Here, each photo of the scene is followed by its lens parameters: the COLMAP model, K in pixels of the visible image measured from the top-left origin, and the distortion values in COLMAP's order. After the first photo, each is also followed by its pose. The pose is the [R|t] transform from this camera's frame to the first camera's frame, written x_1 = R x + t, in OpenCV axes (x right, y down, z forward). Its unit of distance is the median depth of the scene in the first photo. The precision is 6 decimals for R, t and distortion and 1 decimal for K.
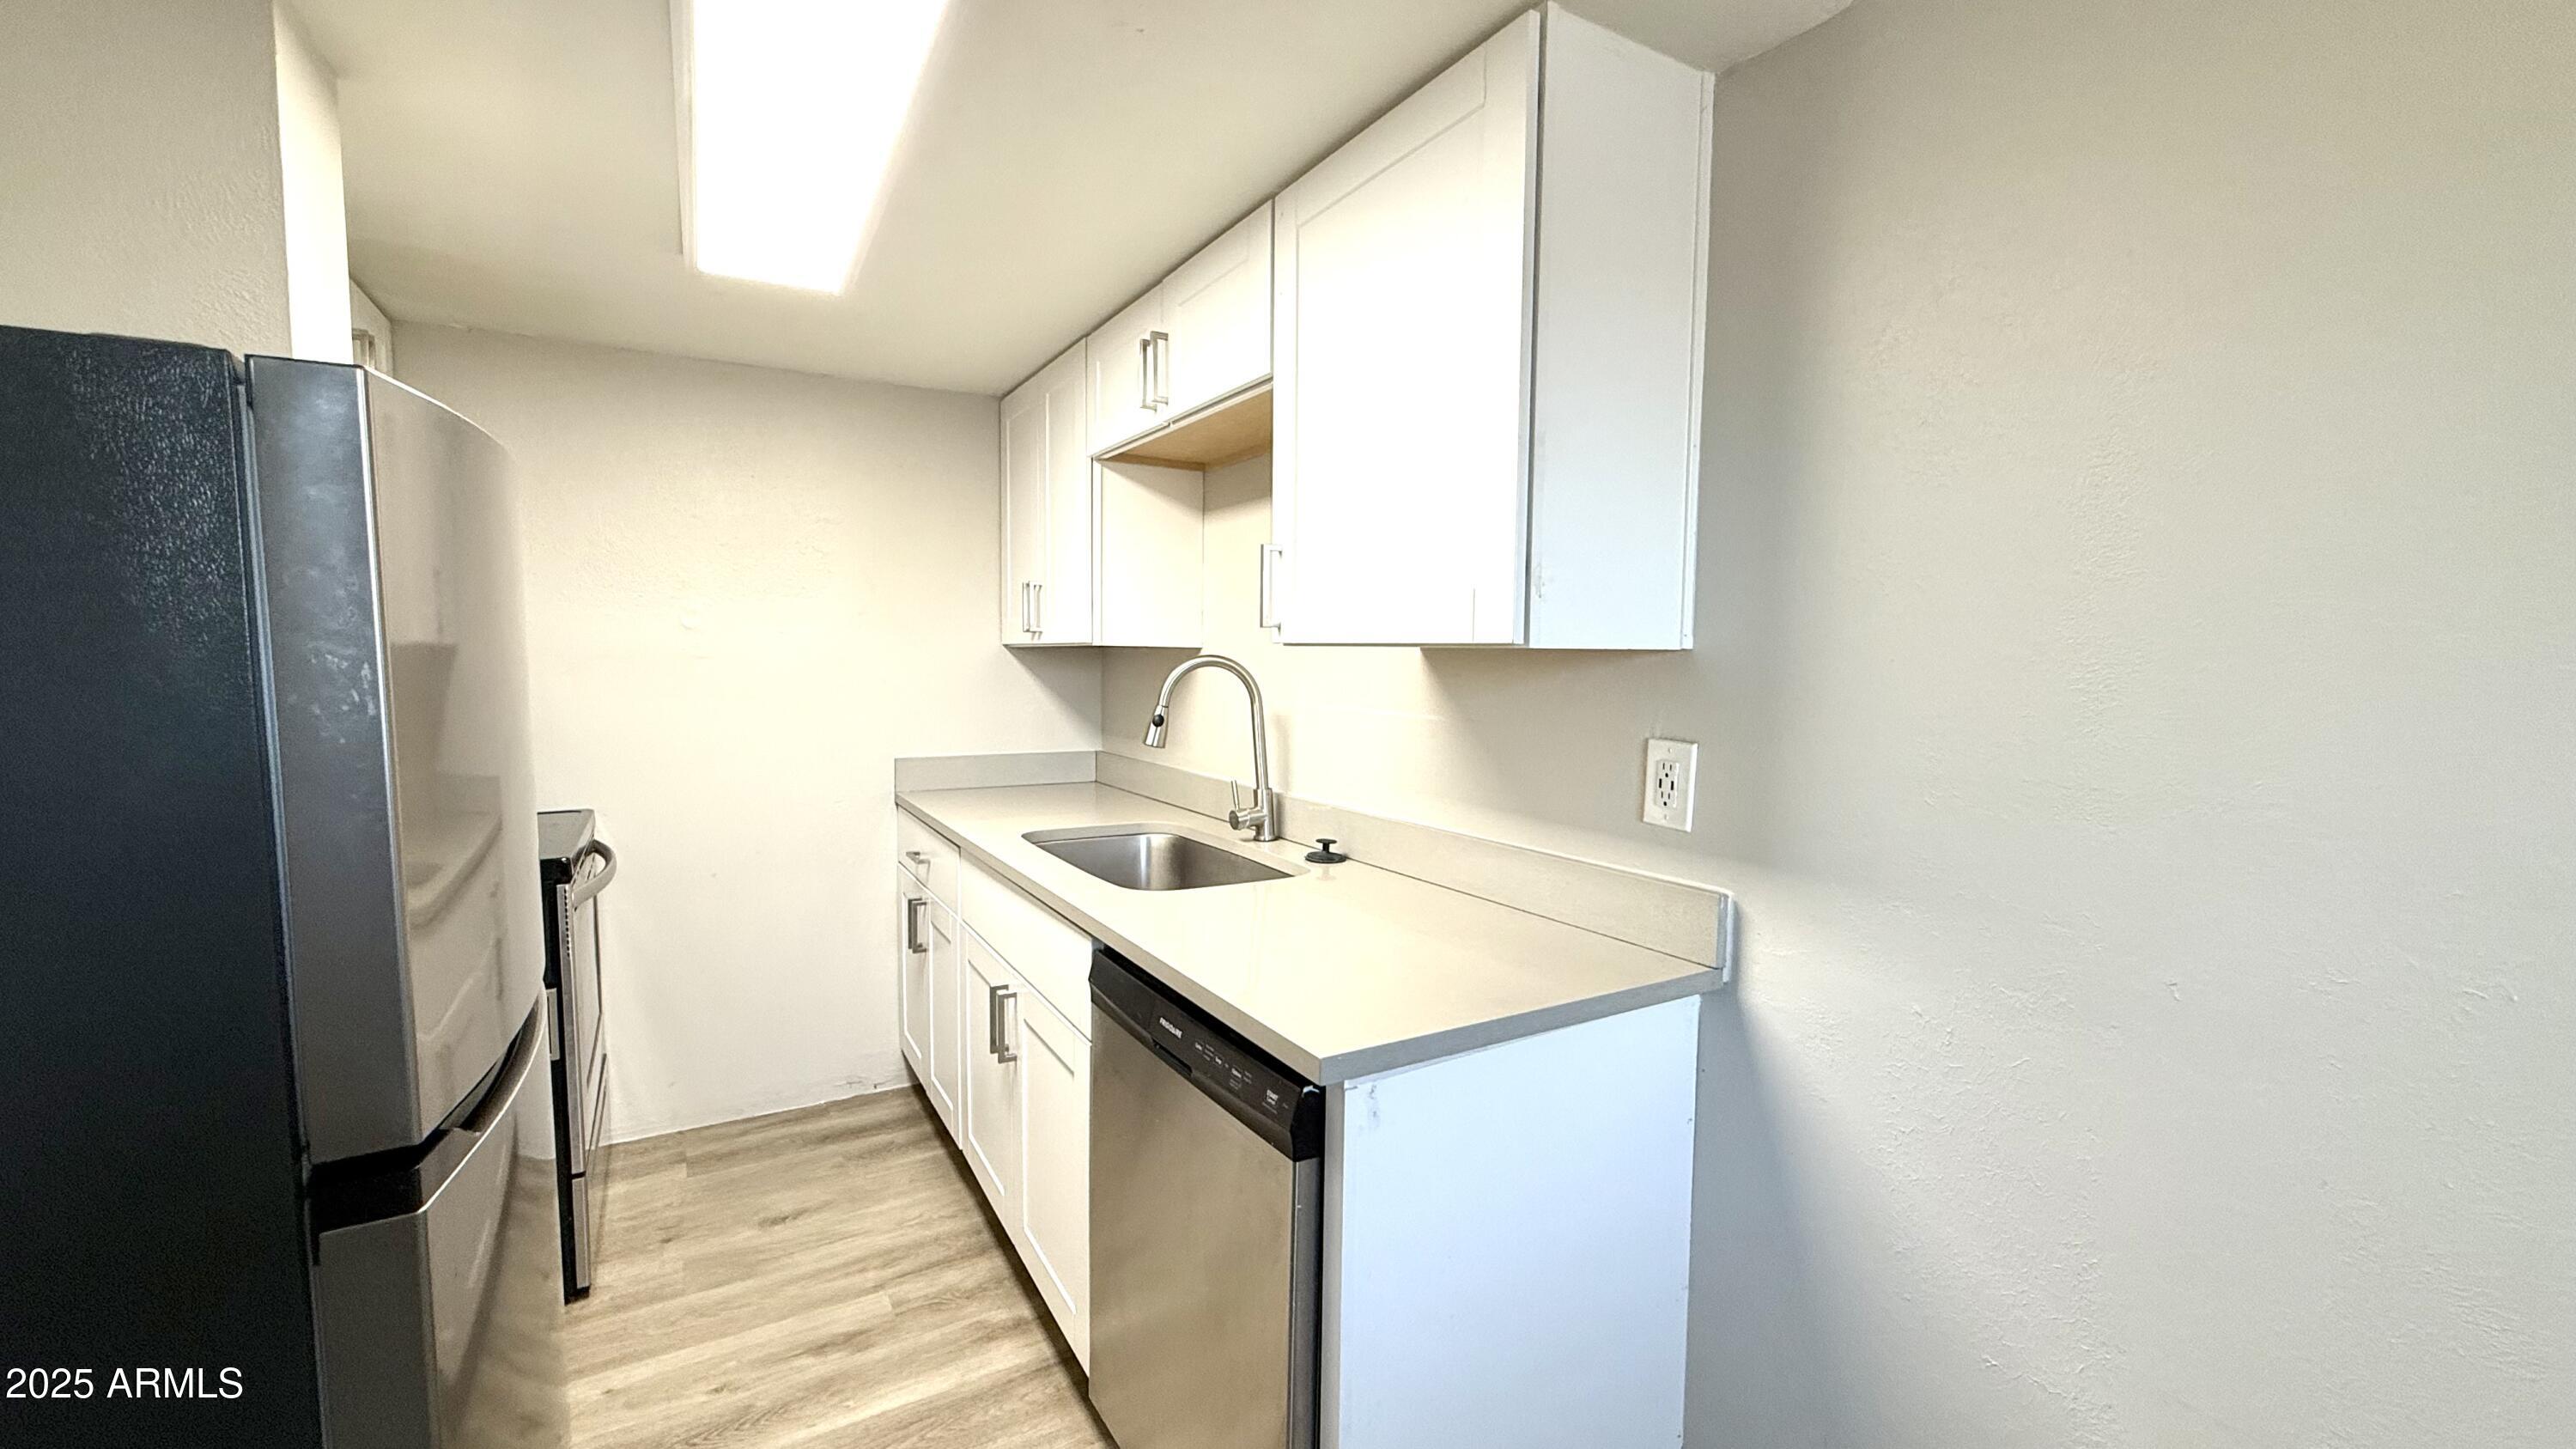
lens RADIAL K [[1035.9, 0, 1280.2], [0, 1035.9, 731.3], [0, 0, 1]] dist [-0.000224, -0.000202]
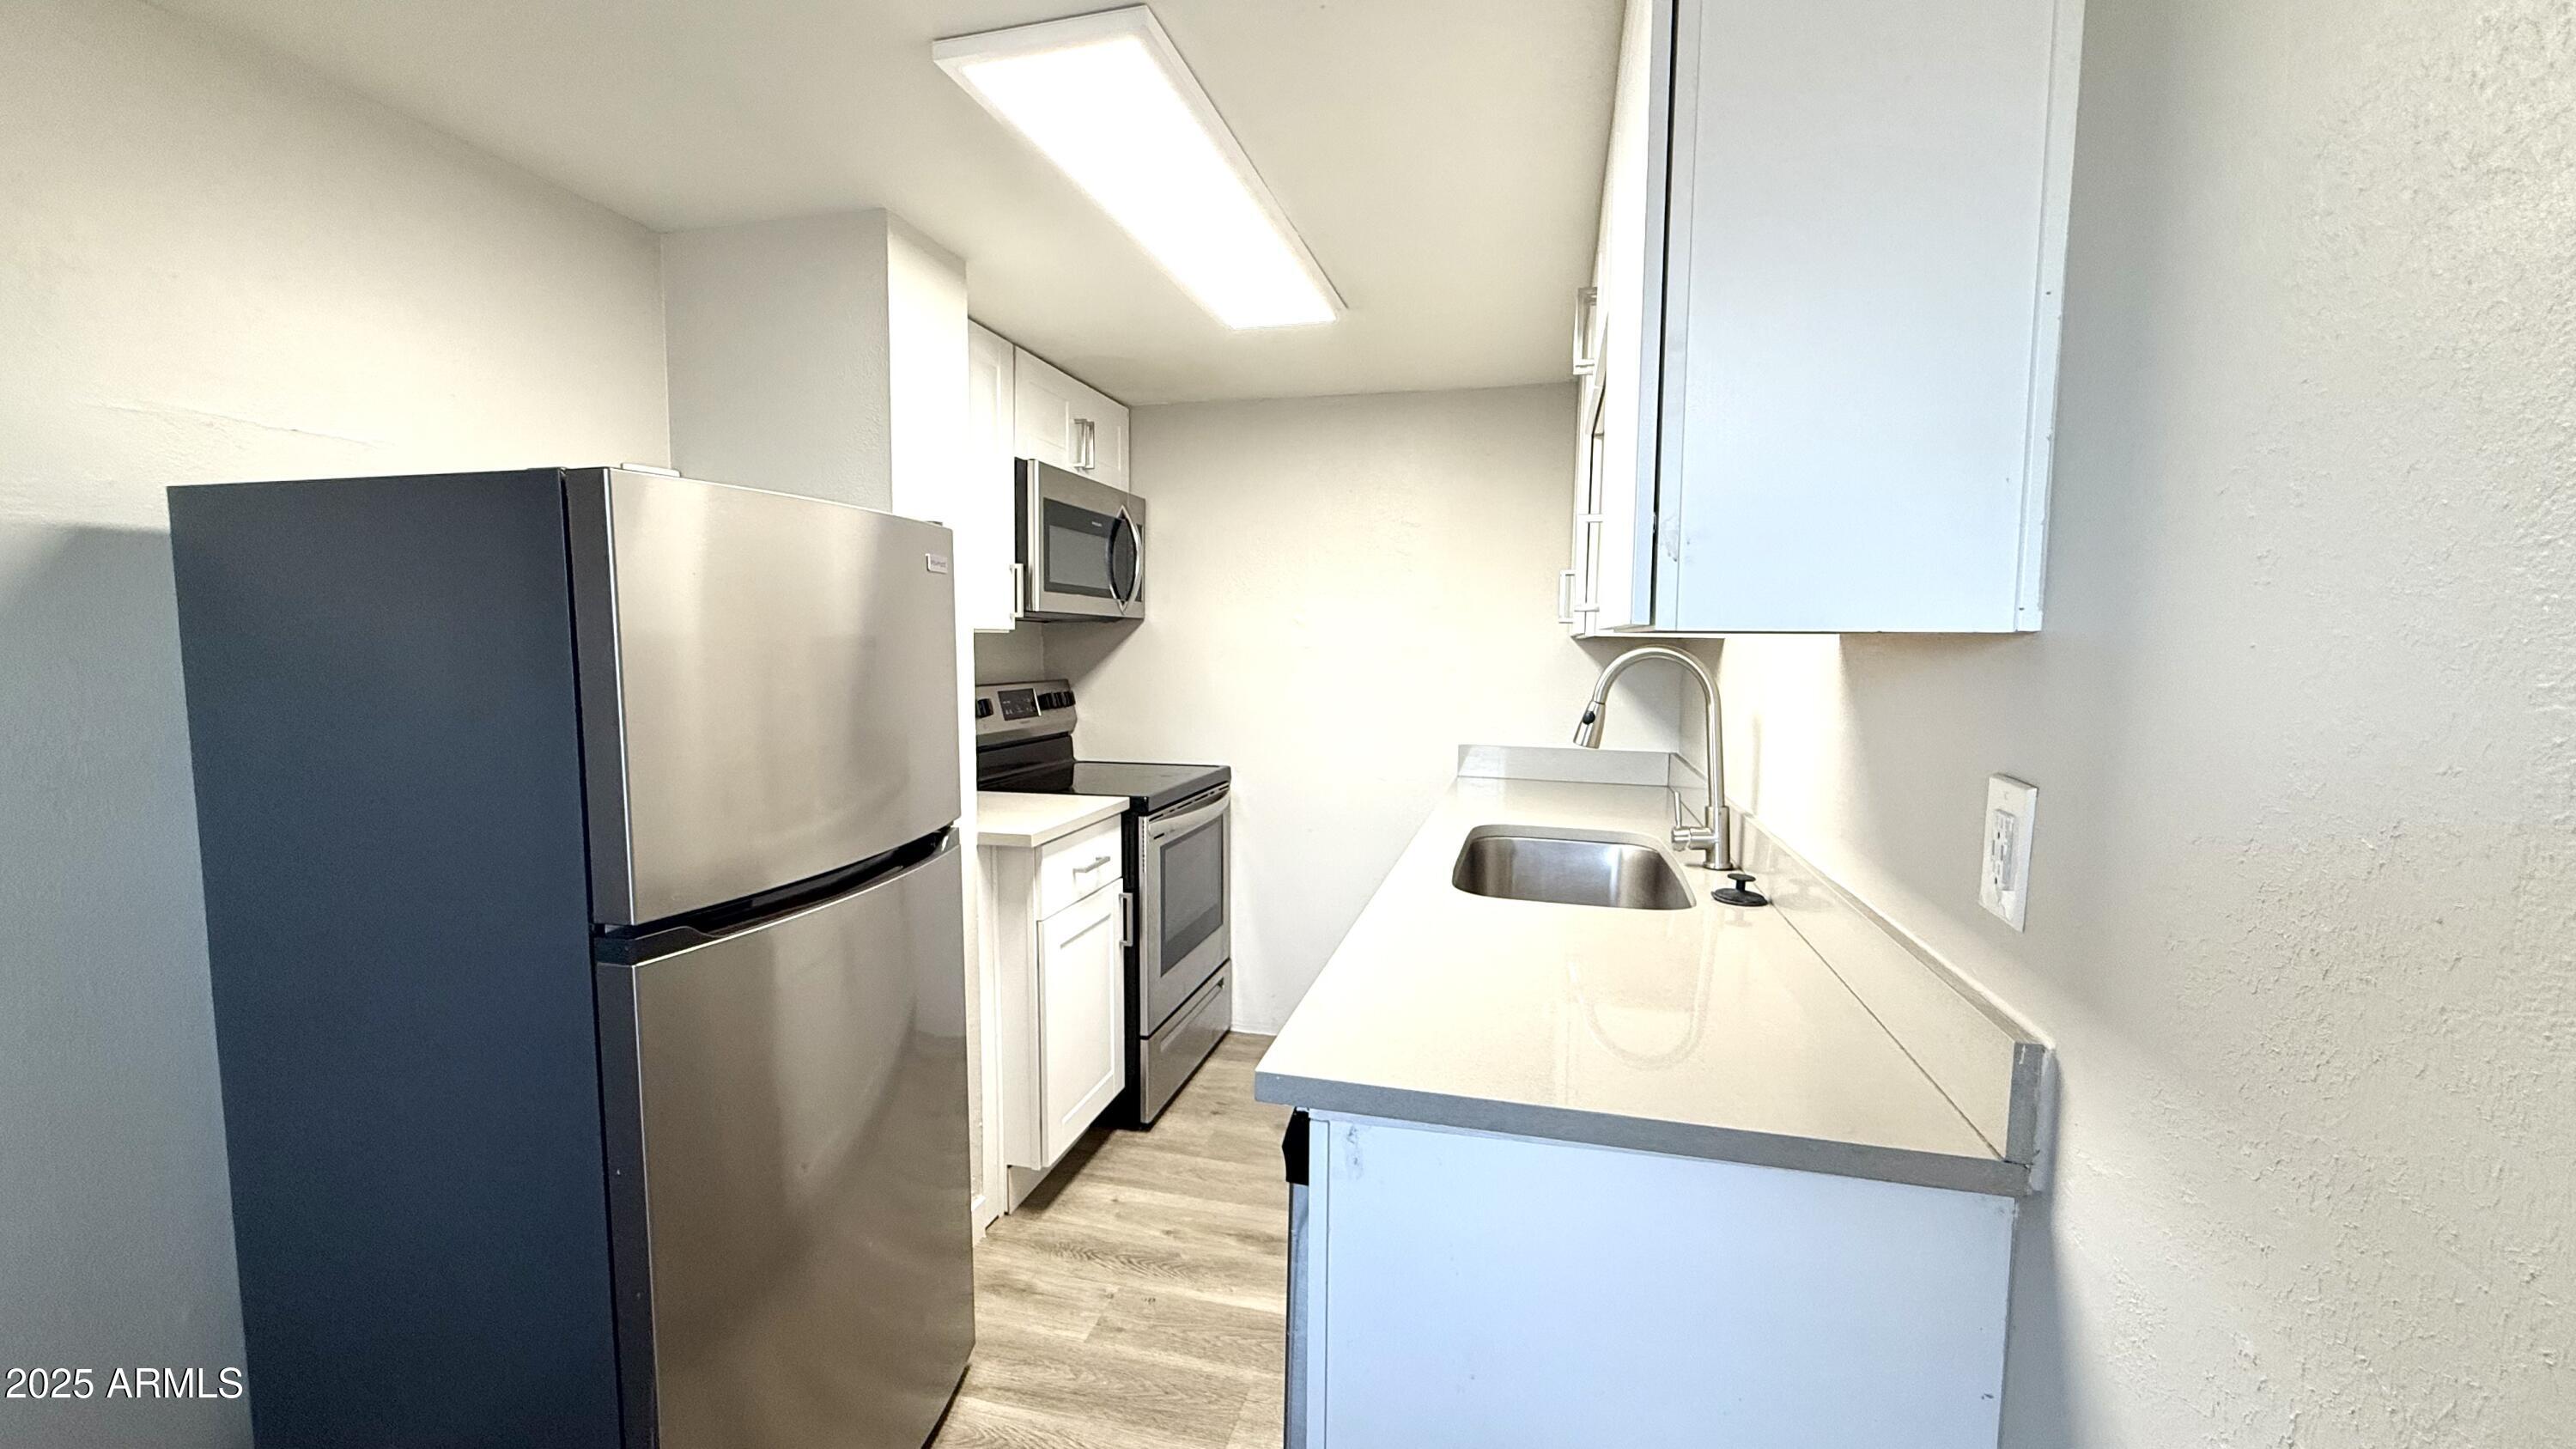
lens RADIAL K [[1035.9, 0, 1280.3], [0, 1035.9, 730.4], [0, 0, 1]] dist [-0.000224, -0.000202]
pose [[0.704715, 0.060850, -0.706876, 0.355332], [-0.059454, 0.997876, 0.026628, -0.007876], [0.706995, 0.023261, 0.706836, 0.178842]]
